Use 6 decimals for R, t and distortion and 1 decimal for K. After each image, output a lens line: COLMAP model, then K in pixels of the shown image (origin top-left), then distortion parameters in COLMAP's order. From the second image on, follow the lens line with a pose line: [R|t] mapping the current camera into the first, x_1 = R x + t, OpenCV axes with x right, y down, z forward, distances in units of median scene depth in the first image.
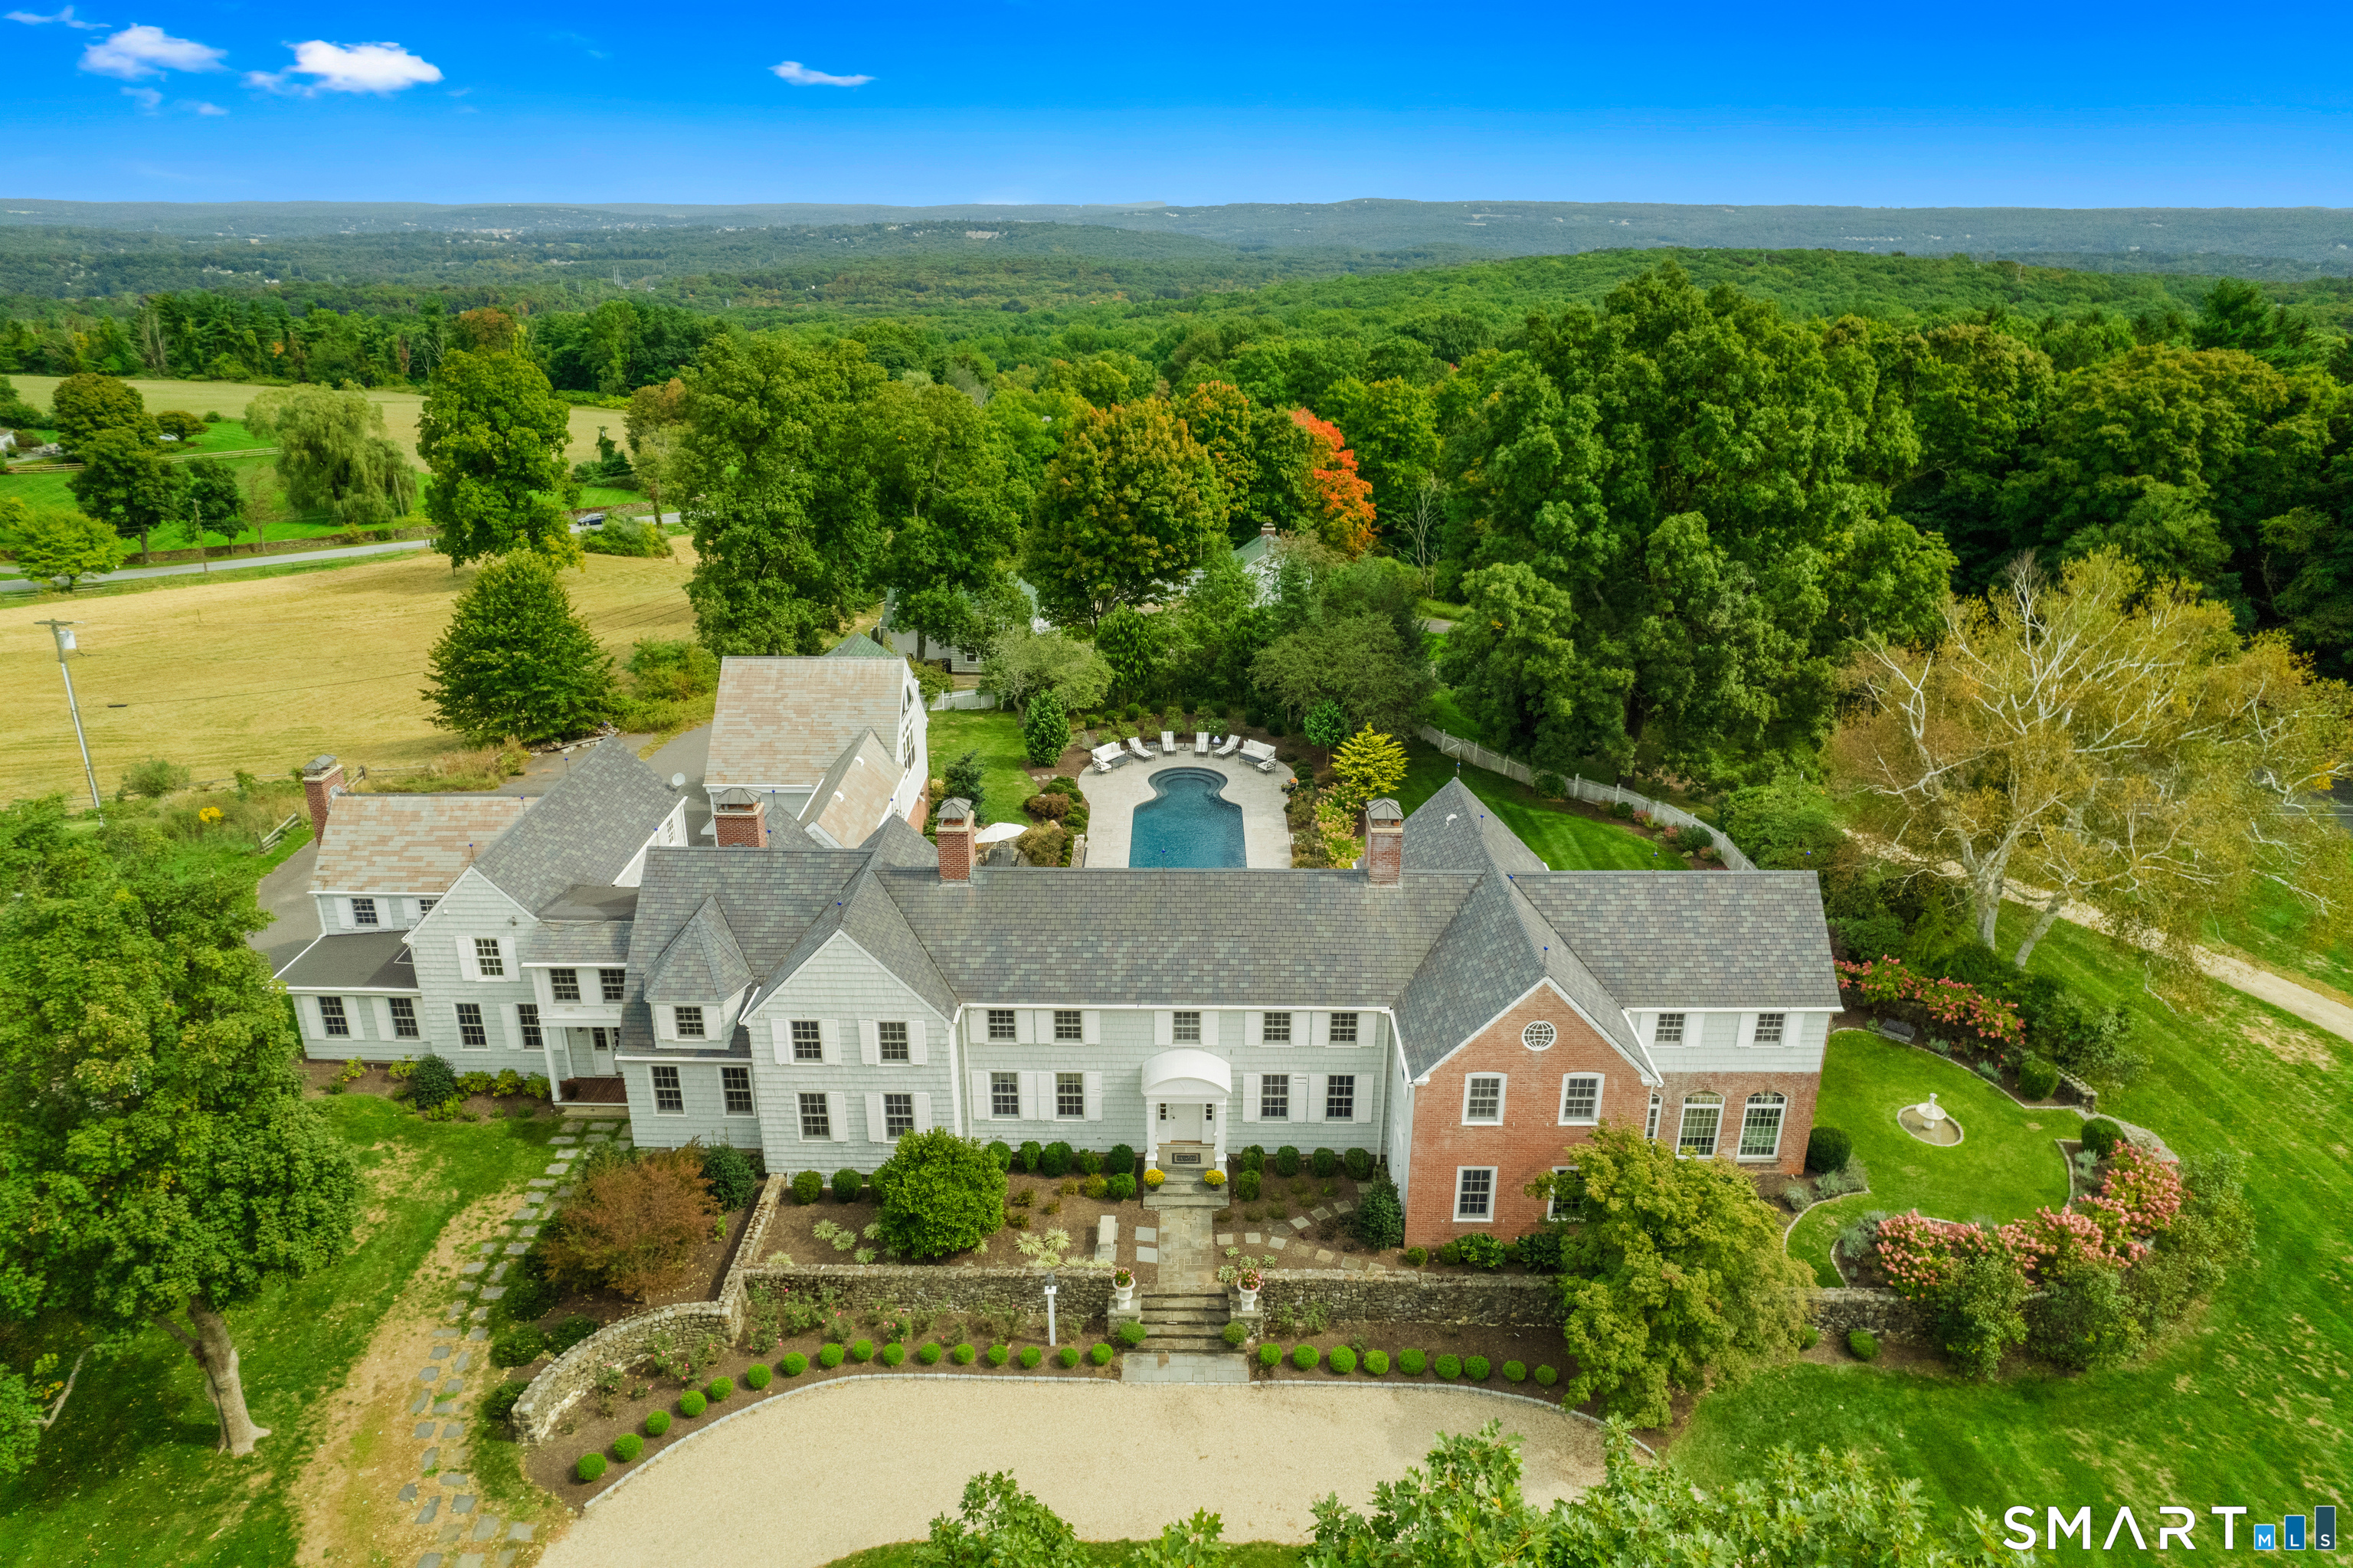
lens RADIAL K [[1502.7, 0, 1189.9], [0, 1502.7, 777.4], [0, 0, 1]] dist [-0.104843, 0.098955]
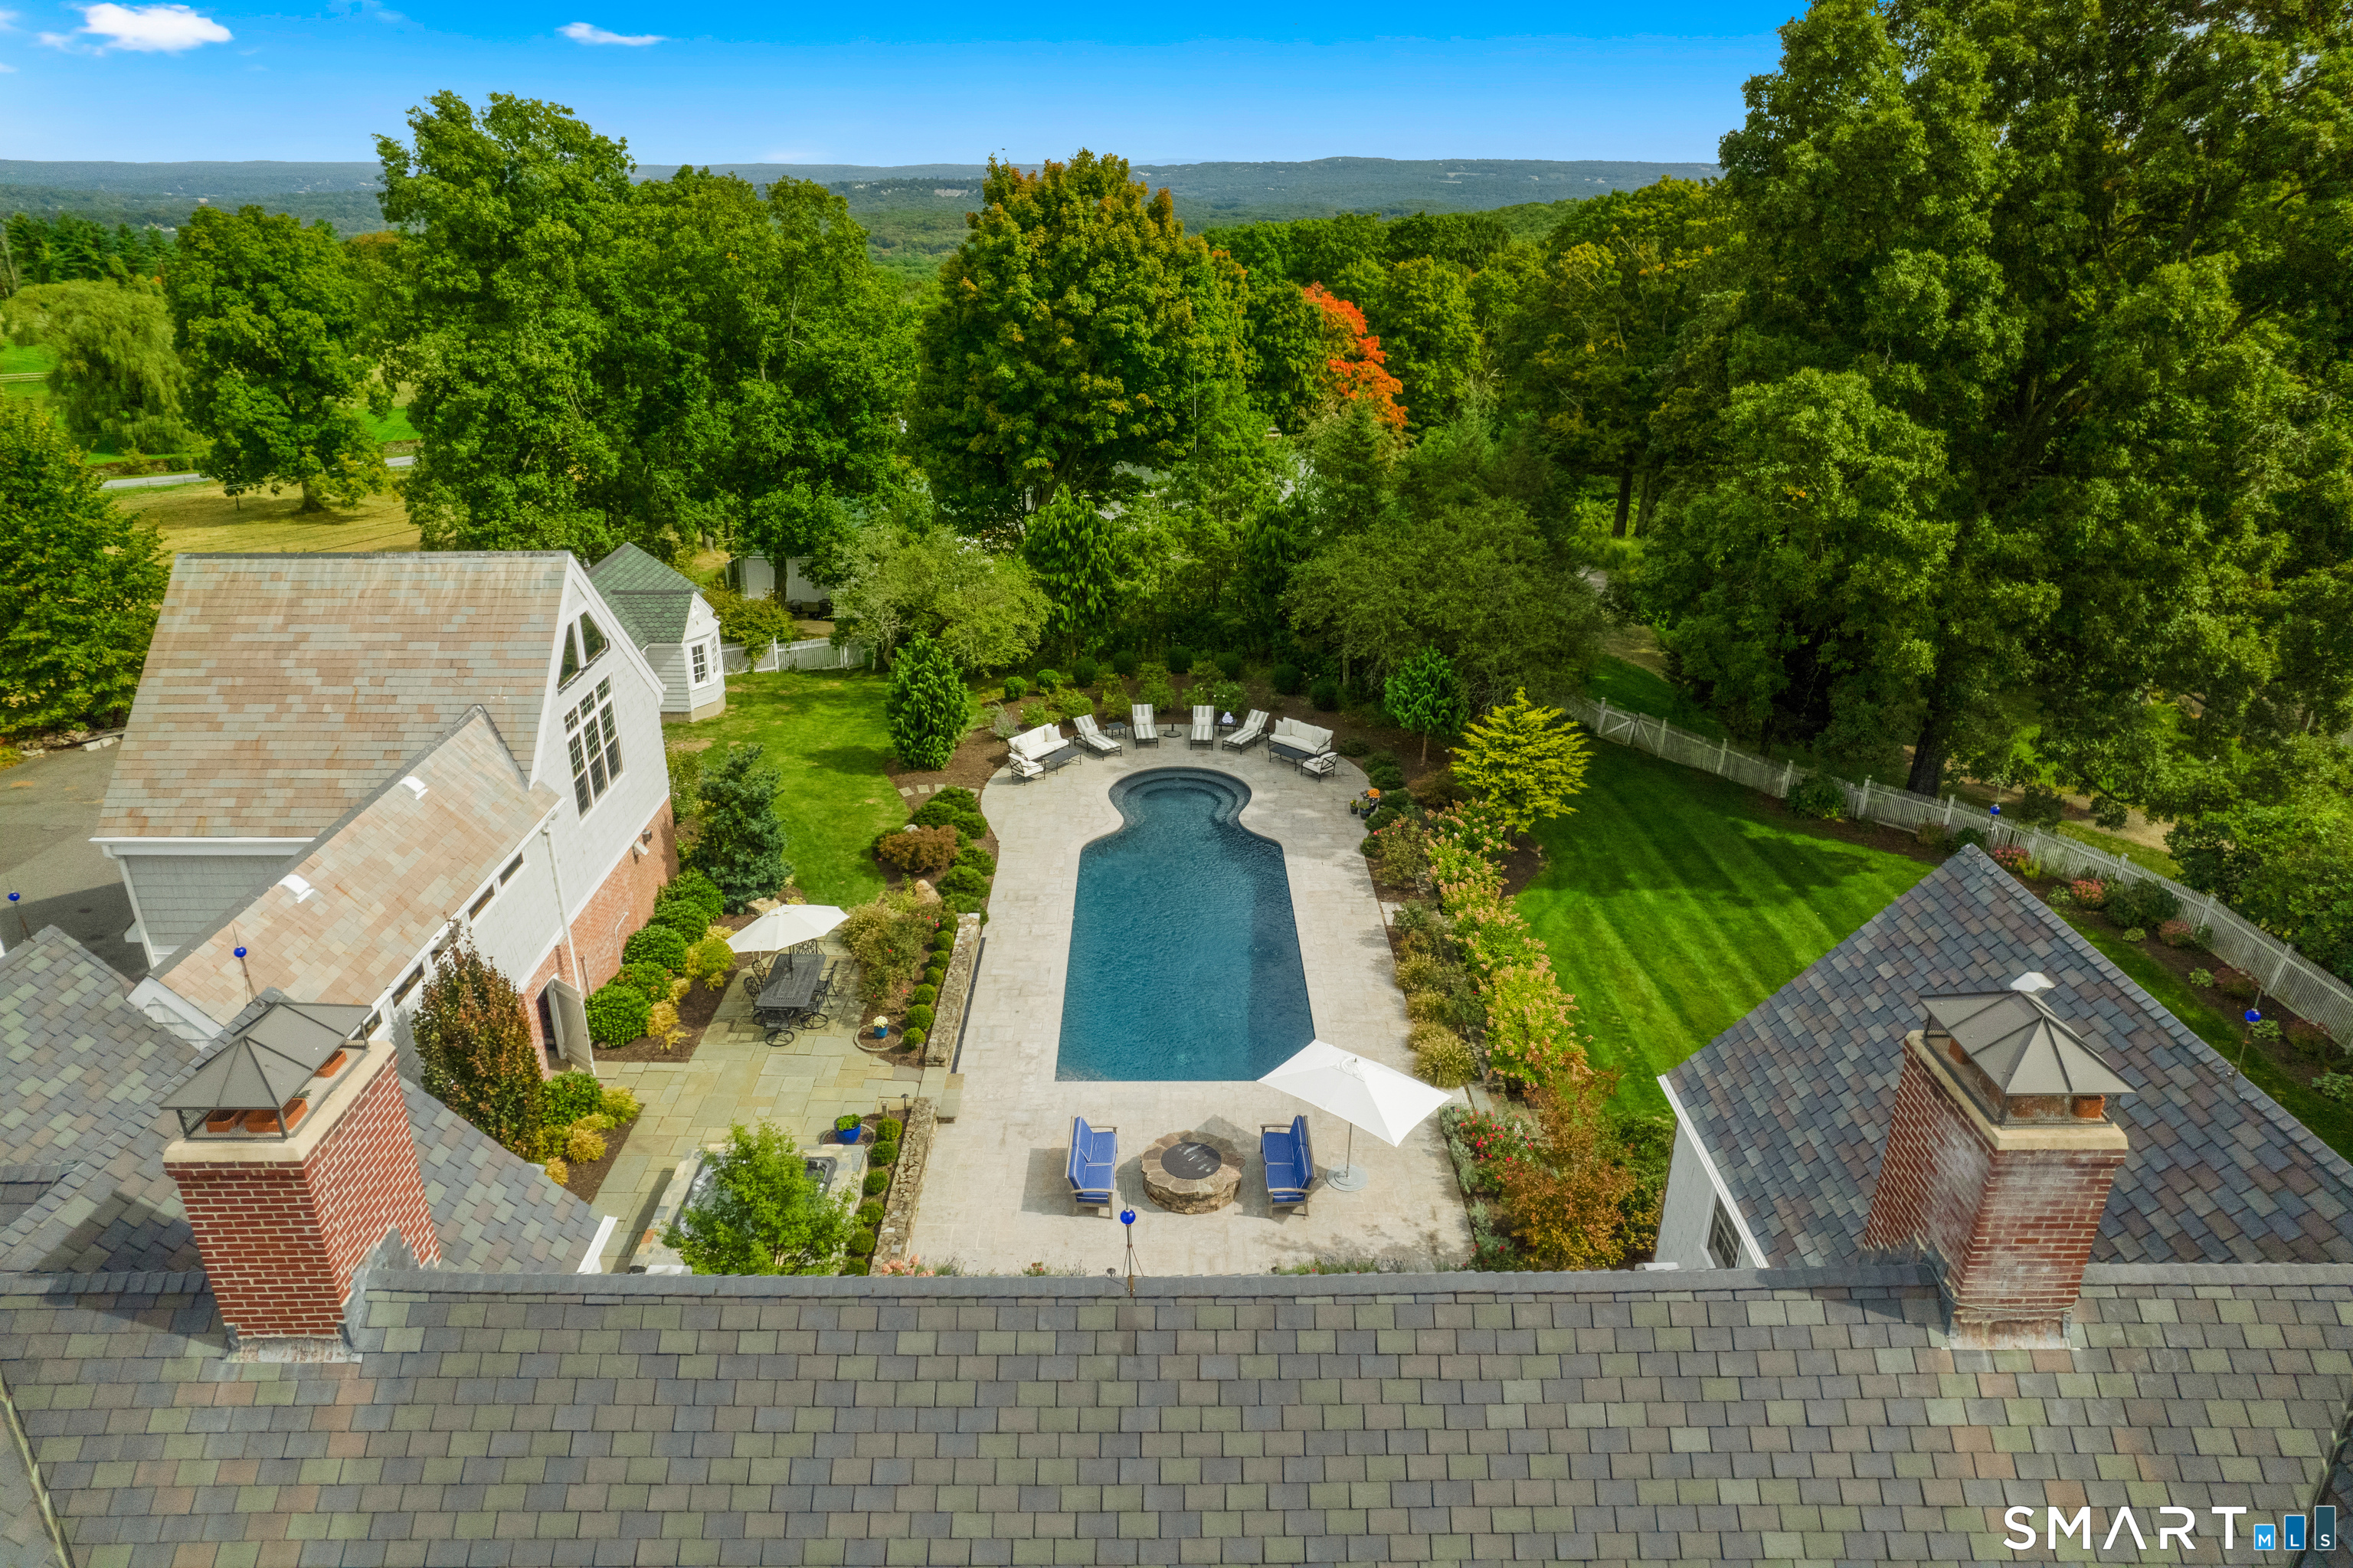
lens RADIAL K [[1502.7, 0, 1189.9], [0, 1502.7, 777.4], [0, 0, 1]] dist [-0.104843, 0.098955]
pose [[0.999850, -0.007589, 0.015581, -0.005767], [0.007222, 0.999699, 0.023465, -0.015498], [-0.015755, -0.023349, 0.999603, 0.407660]]
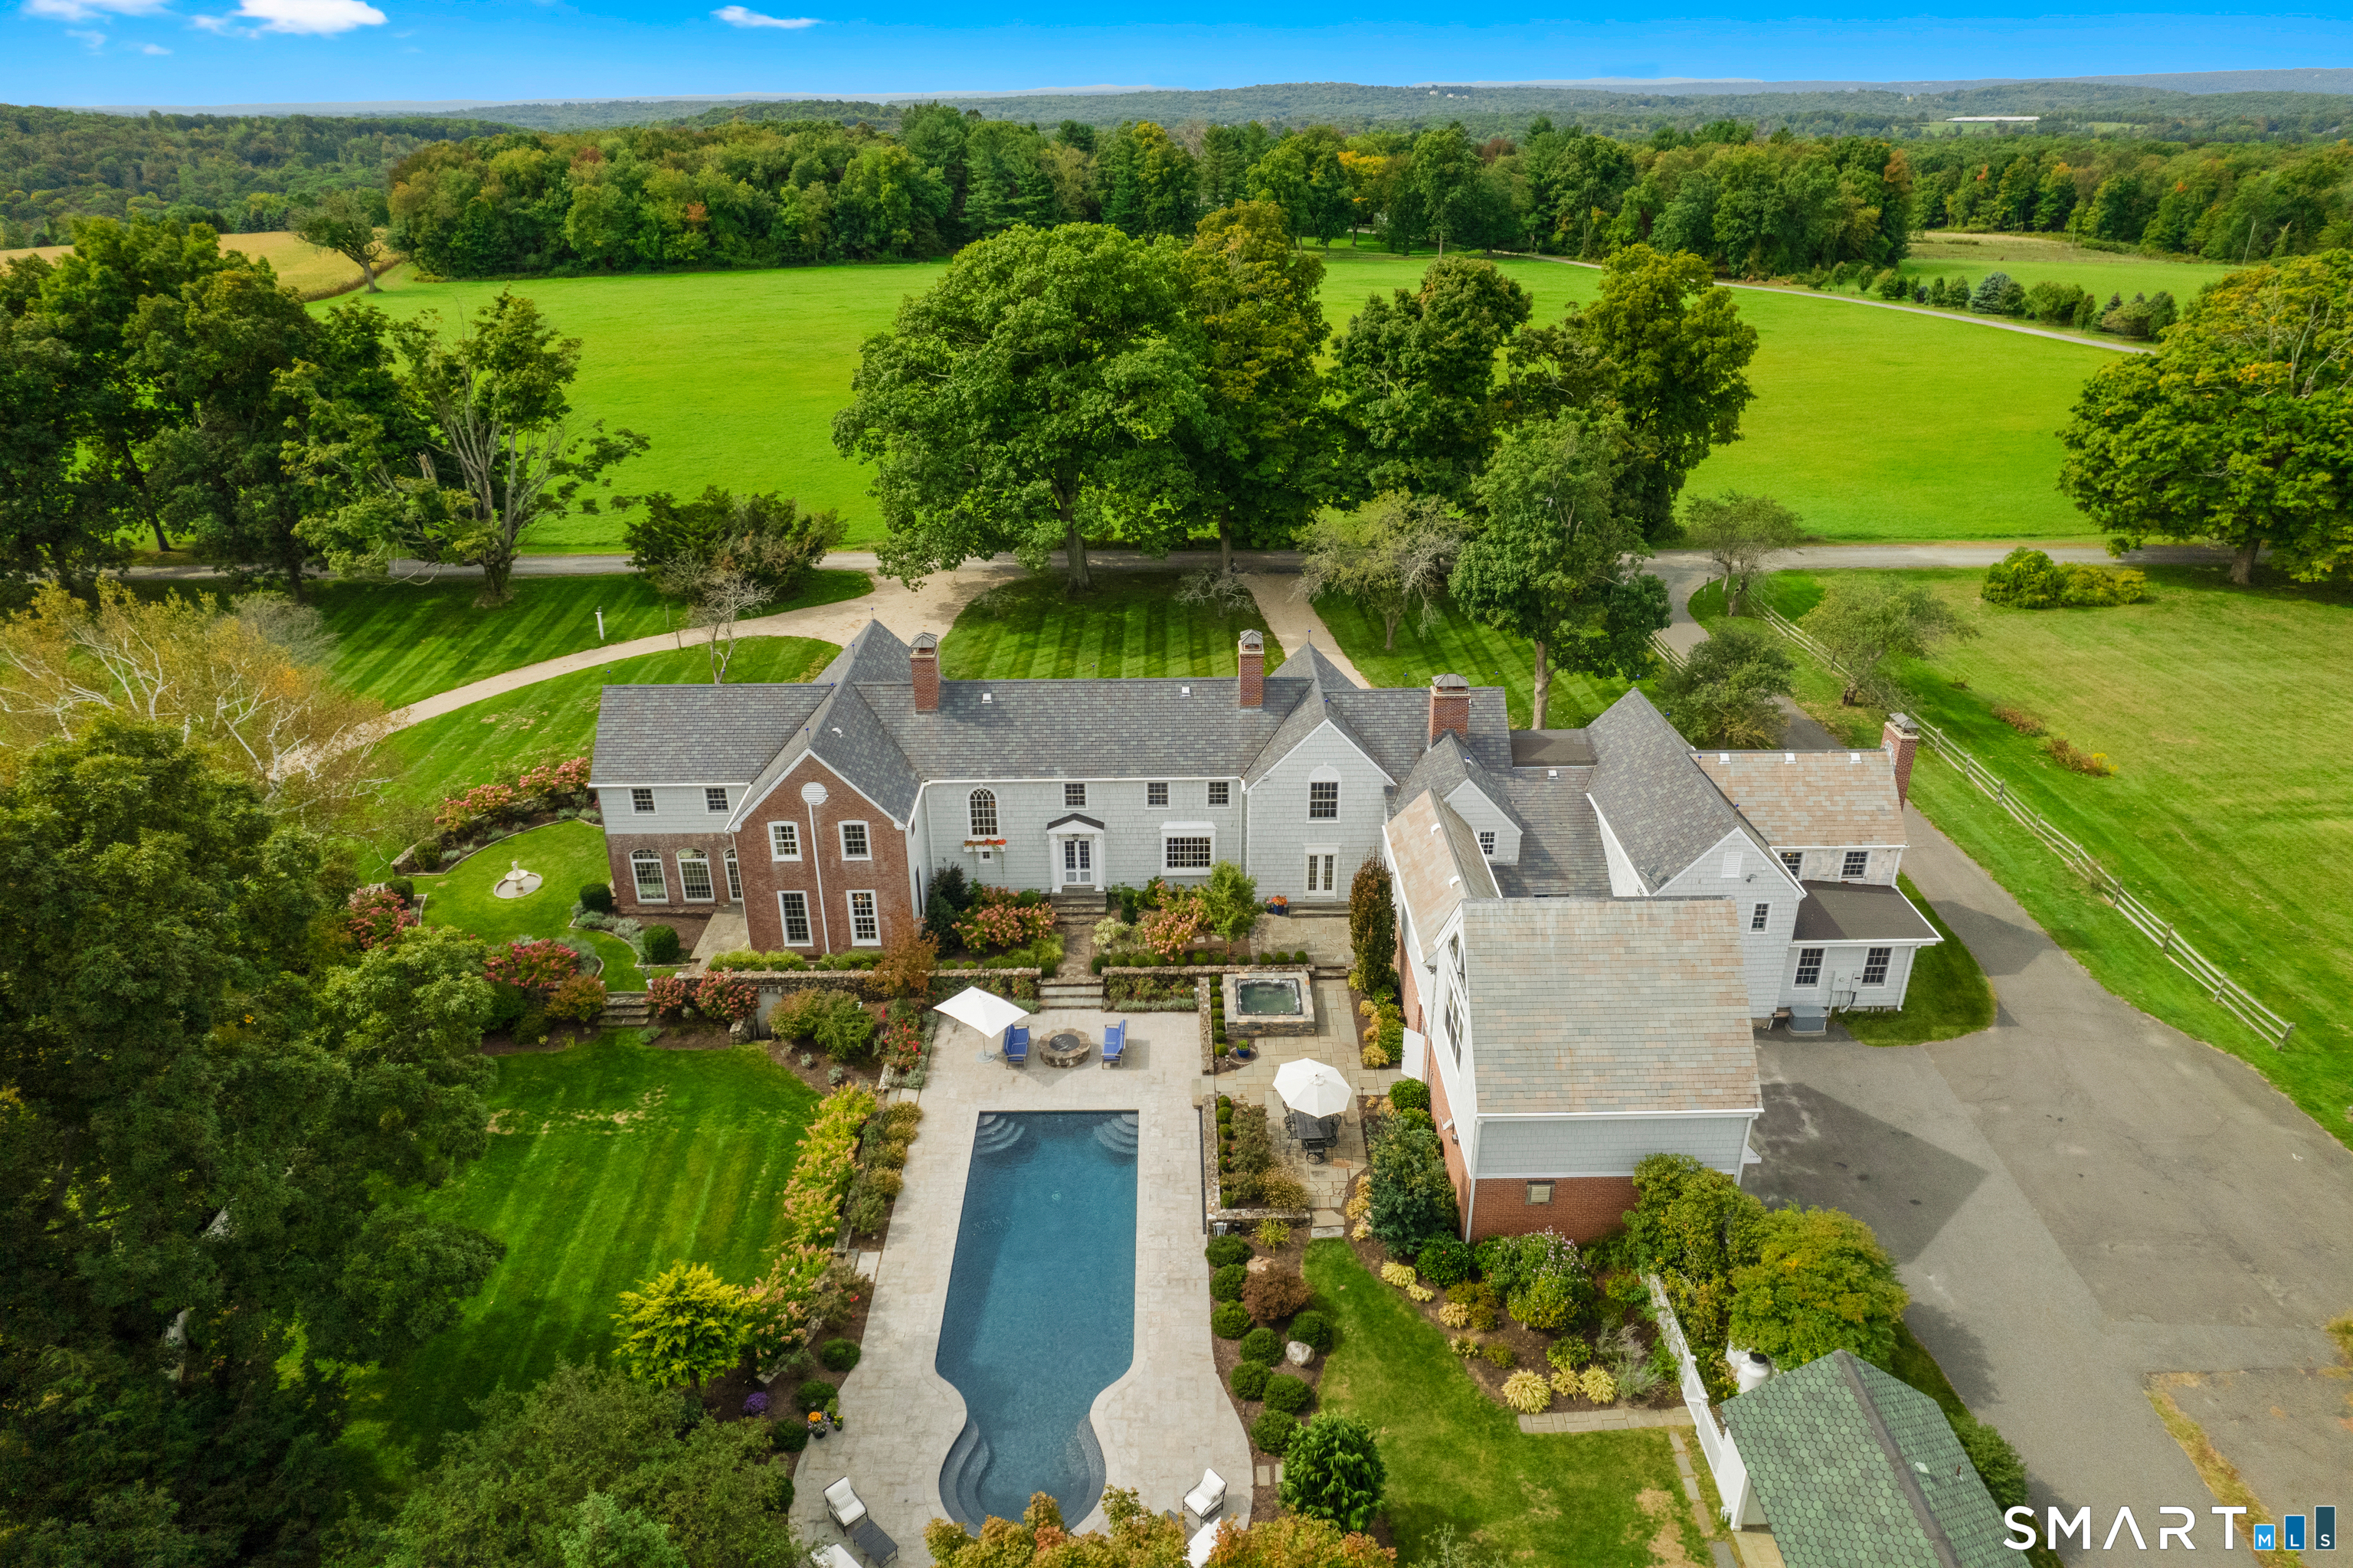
lens RADIAL K [[1502.7, 0, 1189.9], [0, 1502.7, 777.4], [0, 0, 1]] dist [-0.104843, 0.098955]
pose [[-0.999958, 0.005210, -0.007565, -0.046211], [-0.001877, 0.690356, 0.723467, -0.432732], [0.008992, 0.723451, -0.690317, 1.047616]]
